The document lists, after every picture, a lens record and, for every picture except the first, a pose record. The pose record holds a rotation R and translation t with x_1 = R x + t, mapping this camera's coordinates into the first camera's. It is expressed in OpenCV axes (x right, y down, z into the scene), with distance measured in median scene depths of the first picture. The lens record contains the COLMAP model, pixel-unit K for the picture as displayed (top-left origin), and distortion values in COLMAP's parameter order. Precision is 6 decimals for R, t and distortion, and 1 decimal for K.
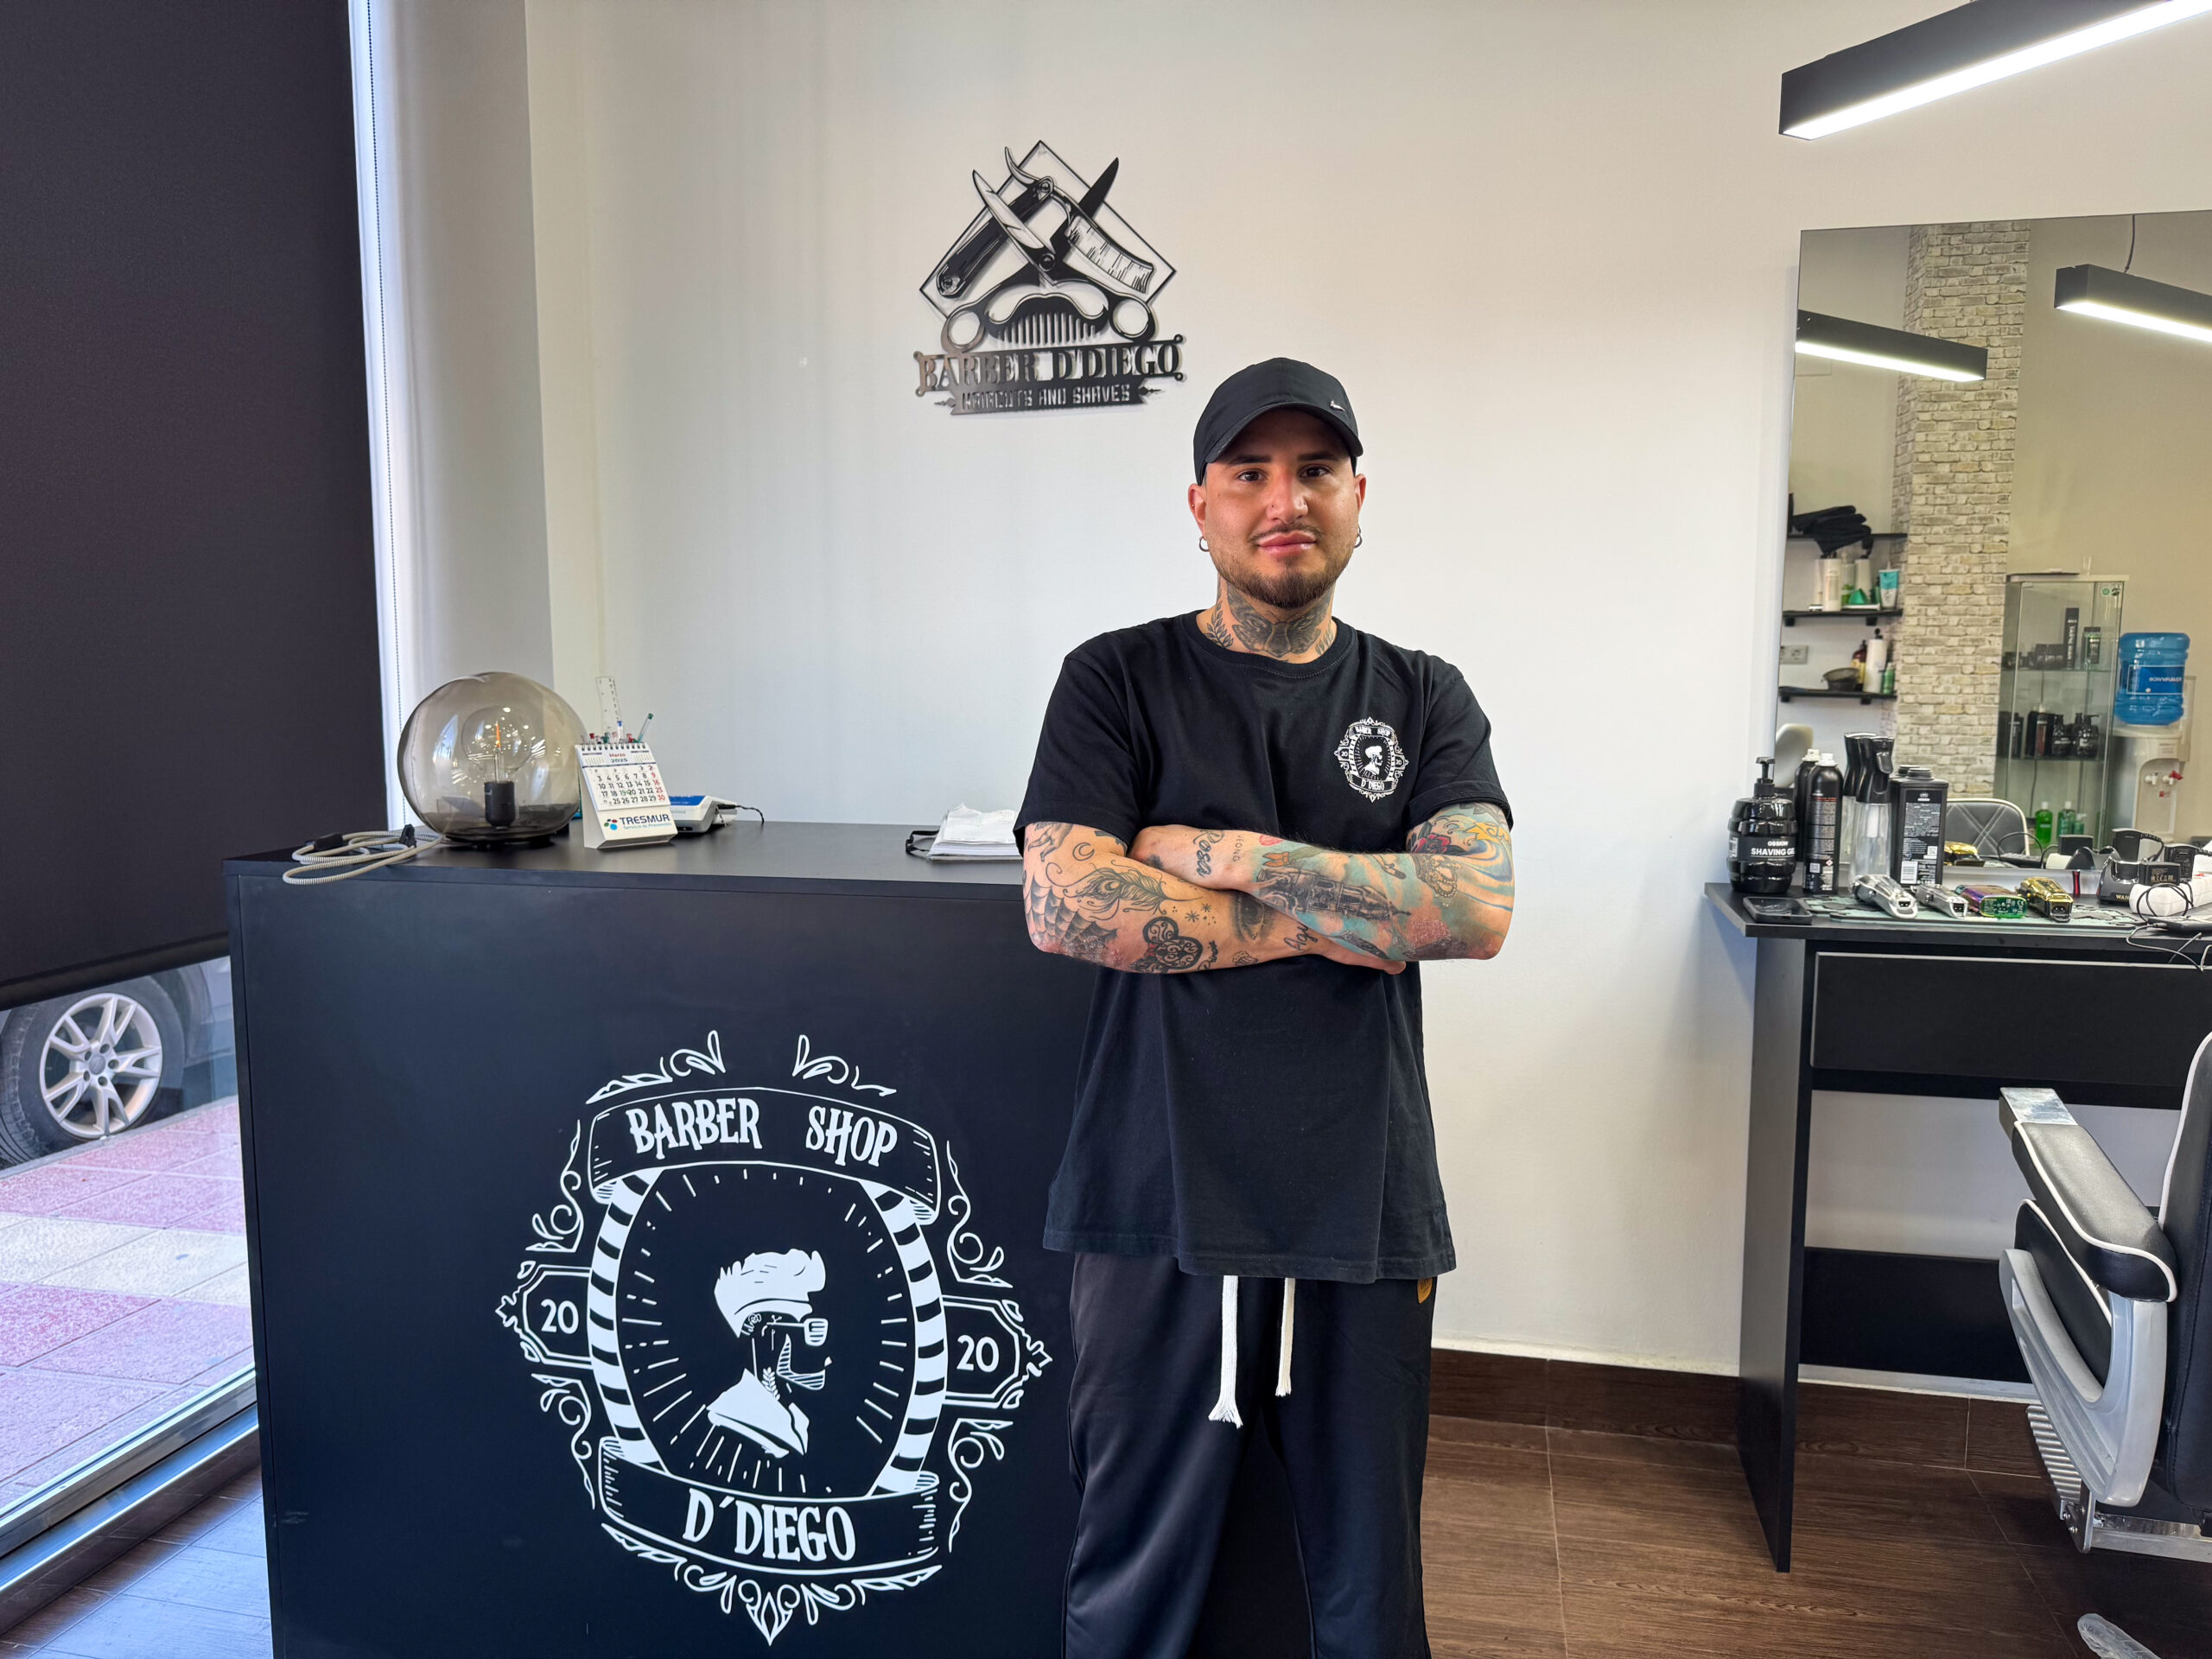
lens RADIAL K [[1554.4, 0, 1116.4], [0, 1554.4, 825.7], [0, 0, 1]] dist [0.007911, -0.016253]
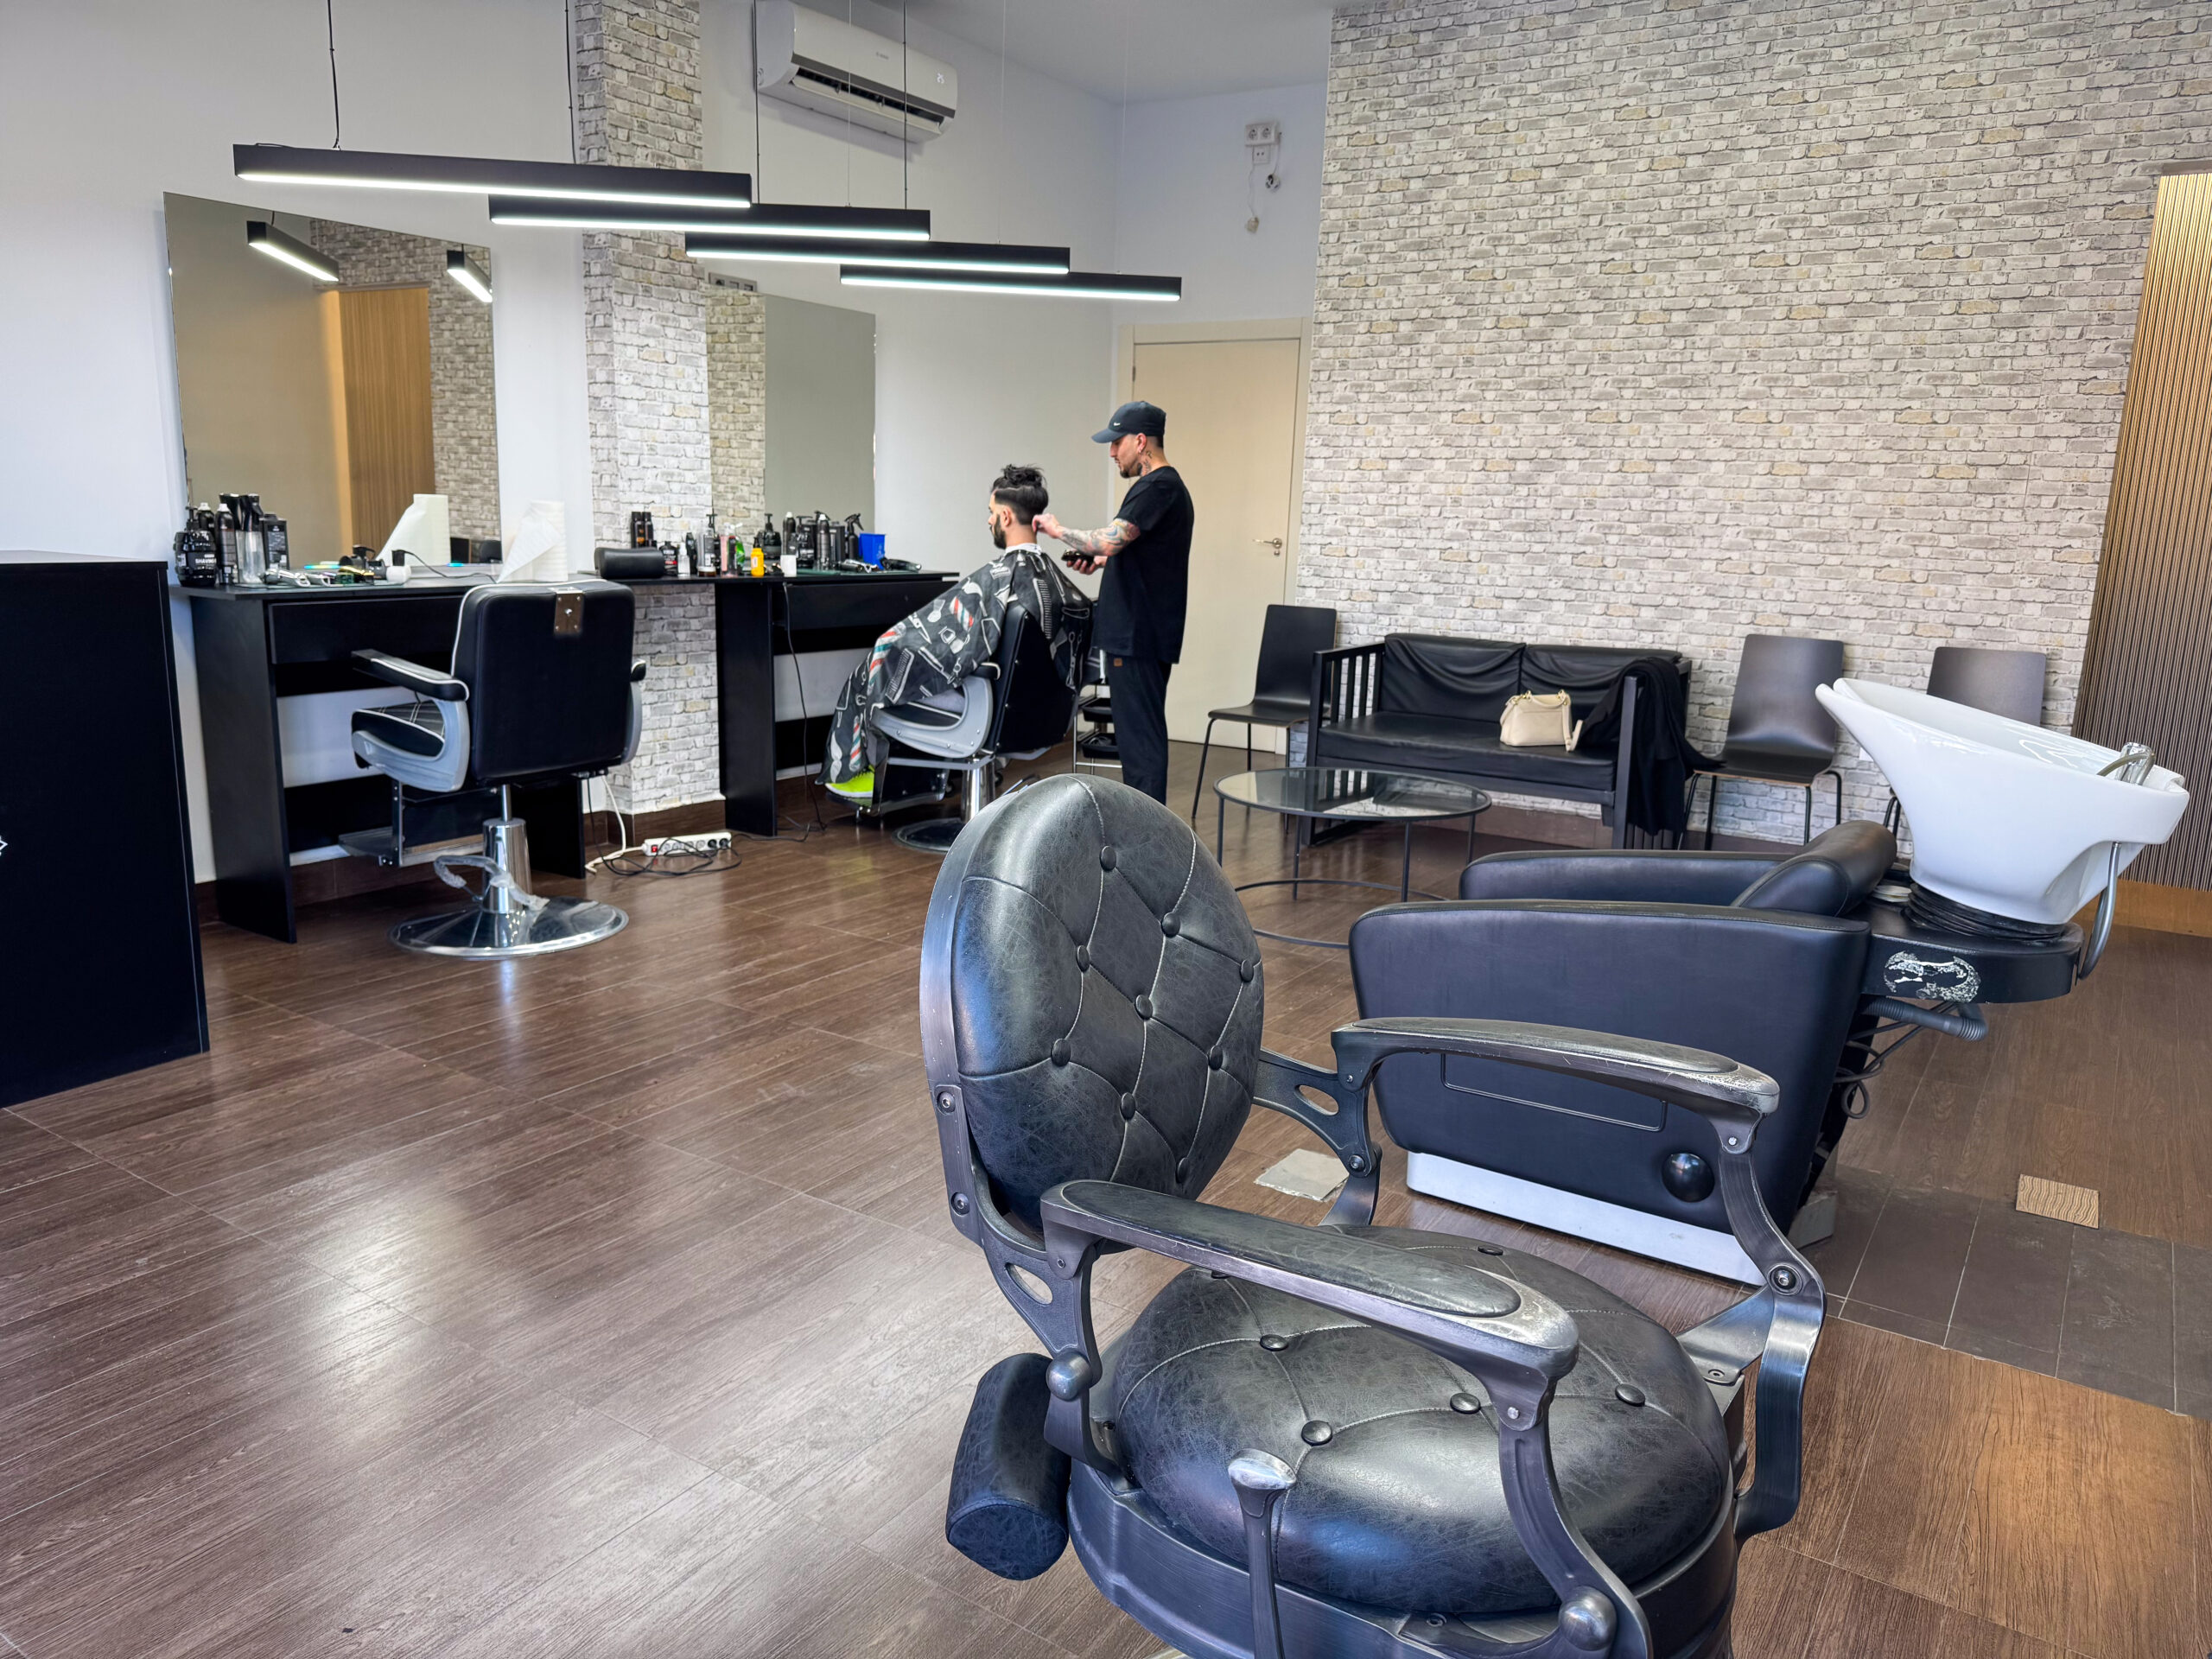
lens RADIAL K [[1554.4, 0, 1083.3], [0, 1554.4, 830.2], [0, 0, 1]] dist [0.007911, -0.016253]
pose [[0.364653, -0.185540, 0.912471, -1.123210], [0.075924, 0.982608, 0.169460, 0.119452], [-0.928043, 0.007485, 0.372398, -0.726435]]
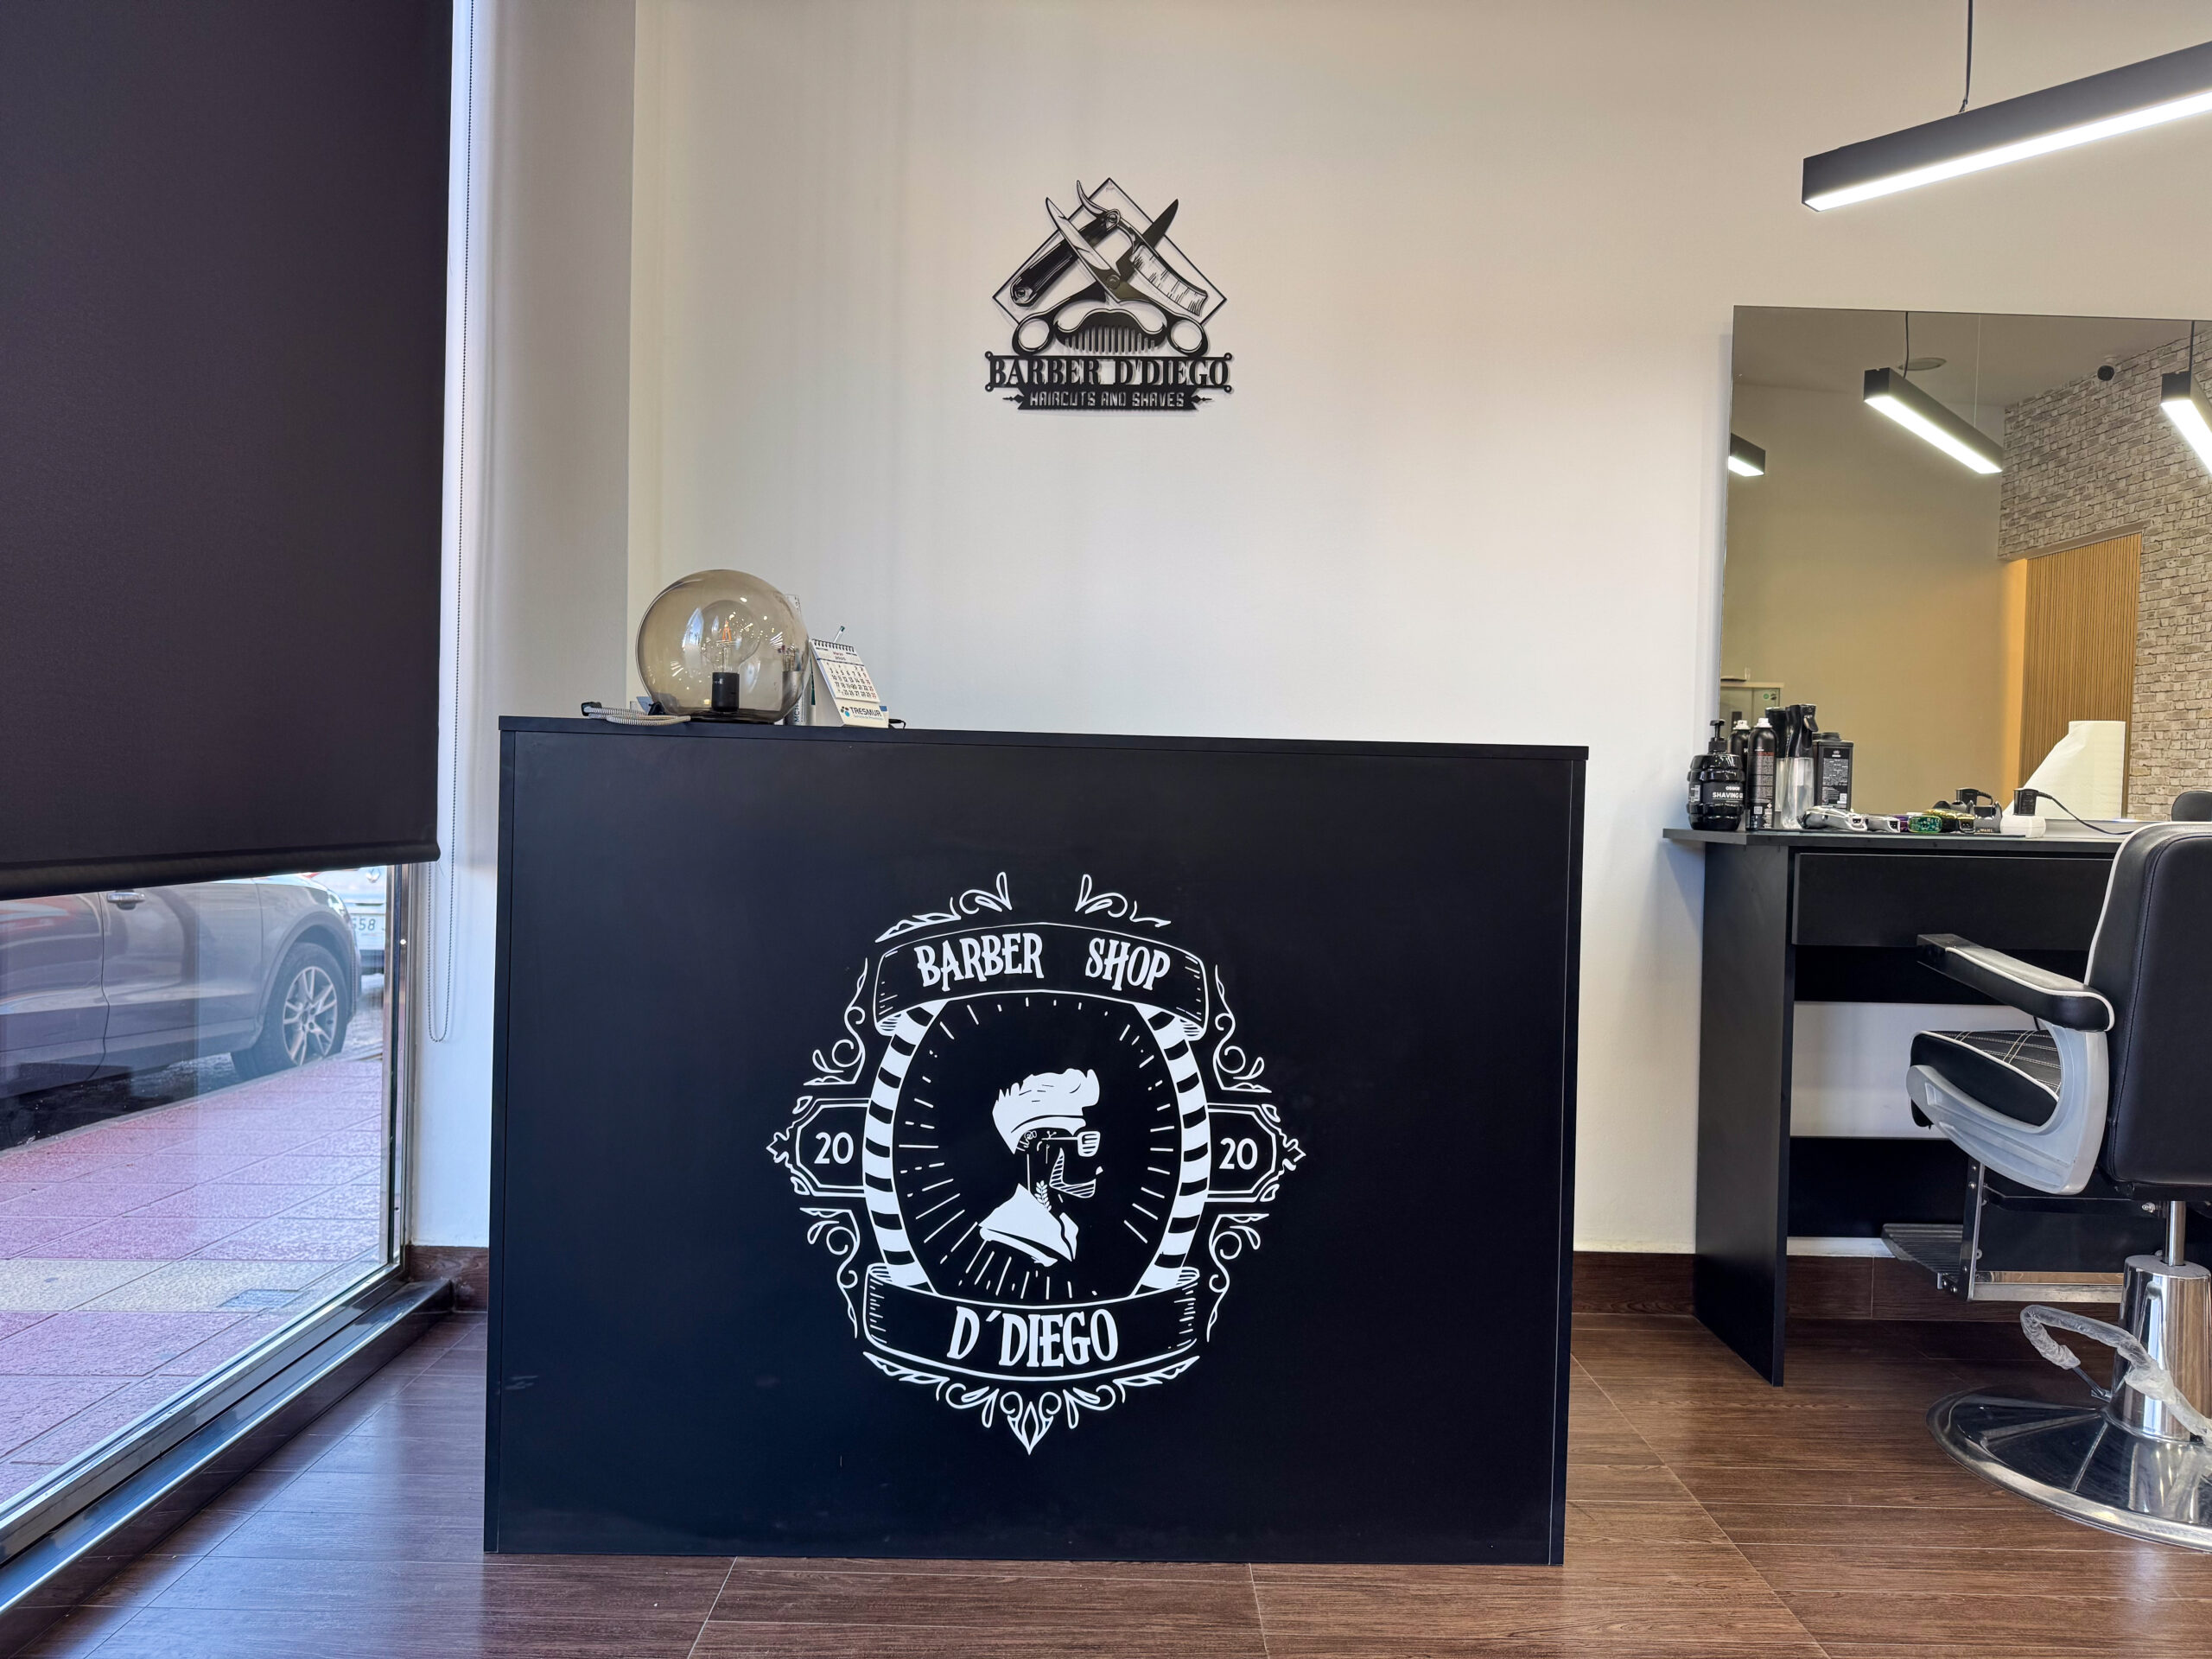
lens RADIAL K [[1554.4, 0, 1127.2], [0, 1554.4, 825.3], [0, 0, 1]] dist [0.007911, -0.016253]
pose [[0.973004, 0.017971, 0.230087, -0.412790], [0.002737, 0.995995, -0.089367, 0.191654], [-0.230771, 0.087585, 0.969058, -0.096753]]
